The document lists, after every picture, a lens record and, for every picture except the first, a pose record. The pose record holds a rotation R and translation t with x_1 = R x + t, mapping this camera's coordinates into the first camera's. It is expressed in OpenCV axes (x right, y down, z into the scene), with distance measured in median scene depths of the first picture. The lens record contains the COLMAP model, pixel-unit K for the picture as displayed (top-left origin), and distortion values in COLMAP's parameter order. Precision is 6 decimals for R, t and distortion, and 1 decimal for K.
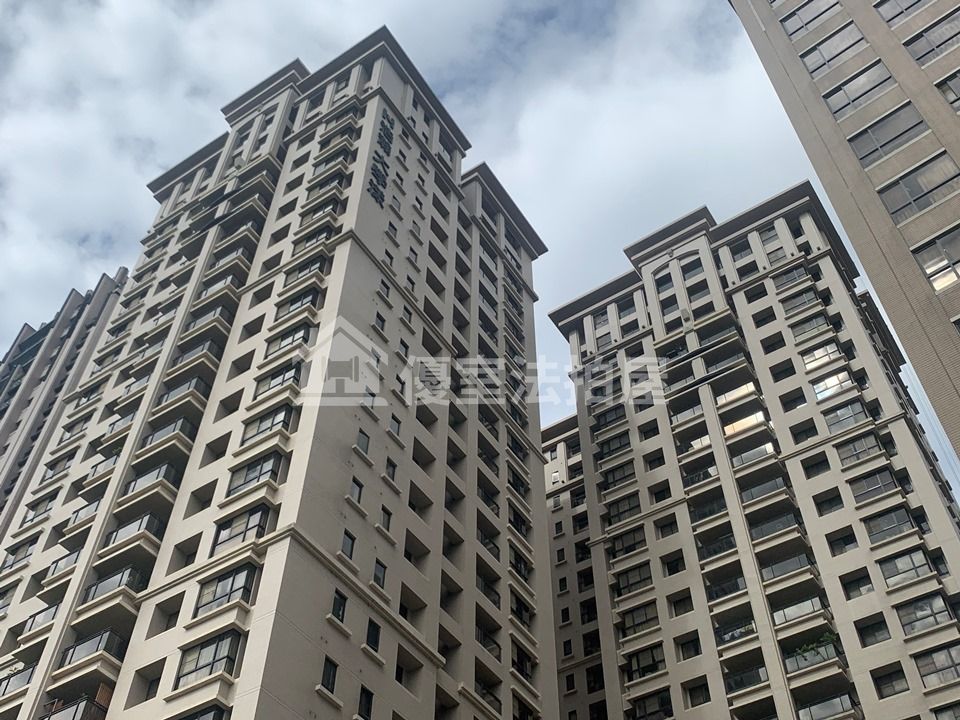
lens RADIAL K [[1064.4, 0, 474.7], [0, 1064.4, 349.9], [0, 0, 1]] dist [0.011688, 0.000000]
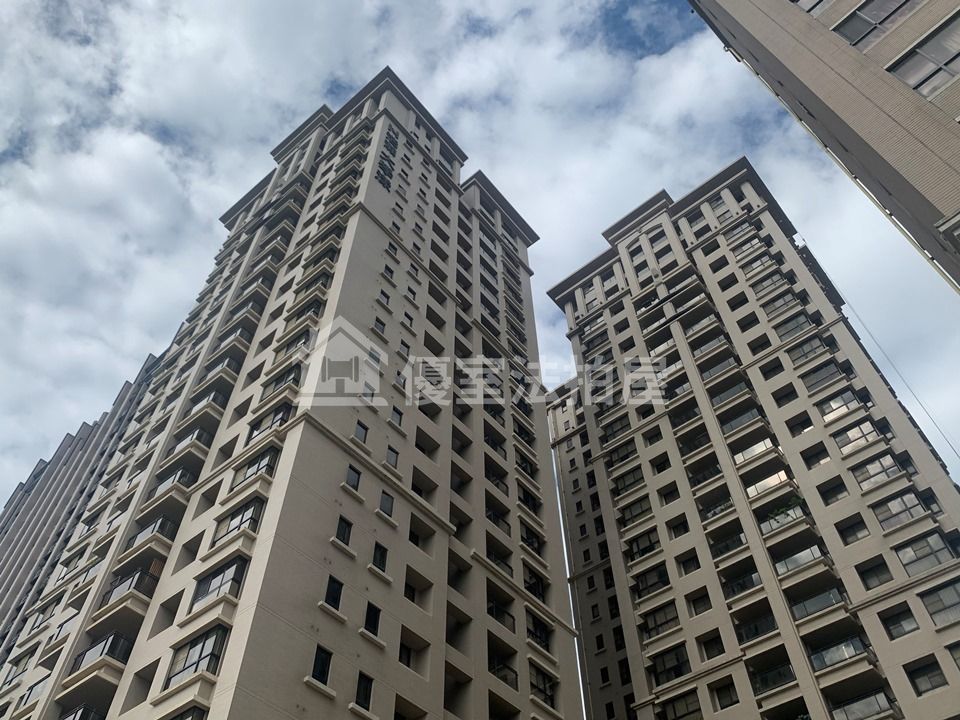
lens RADIAL K [[810.6, 0, 468.6], [0, 810.6, 348.7], [0, 0, 1]] dist [0.027401, -0.039541]
pose [[0.993281, -0.099211, -0.059577, 0.043471], [0.096578, 0.994282, -0.045561, 0.101599], [0.063757, 0.039501, 0.997183, 0.079374]]
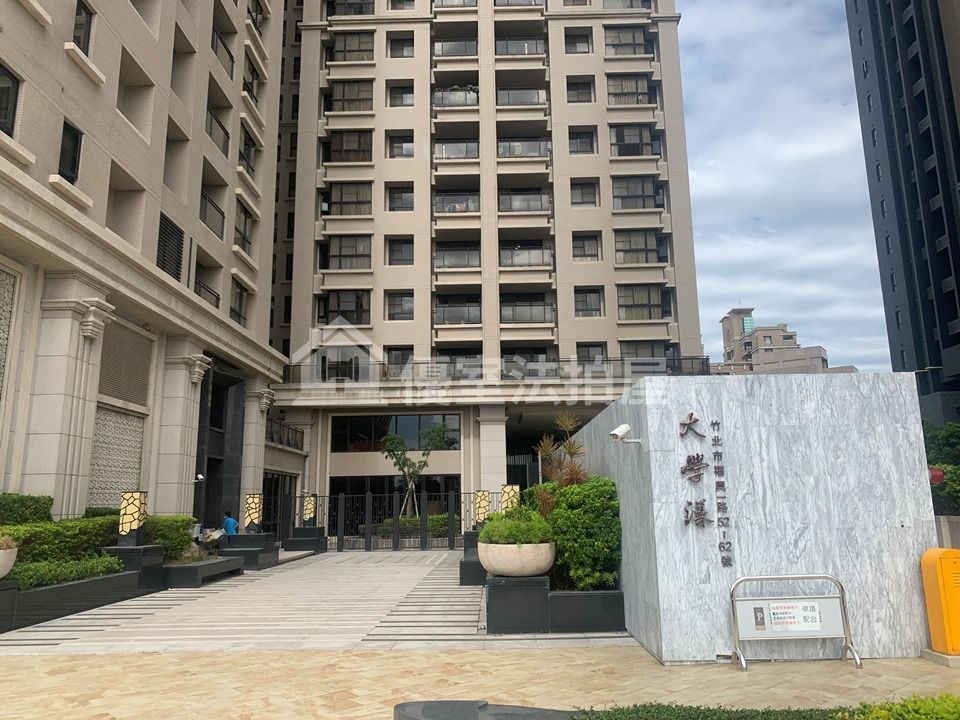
lens RADIAL K [[738.8, 0, 480.9], [0, 738.8, 349.7], [0, 0, 1]] dist [0.037905, -0.052452]
pose [[0.841357, 0.089621, 0.532997, -0.081121], [-0.411468, 0.745633, 0.524143, 0.221924], [-0.350446, -0.660303, 0.664220, 0.175628]]
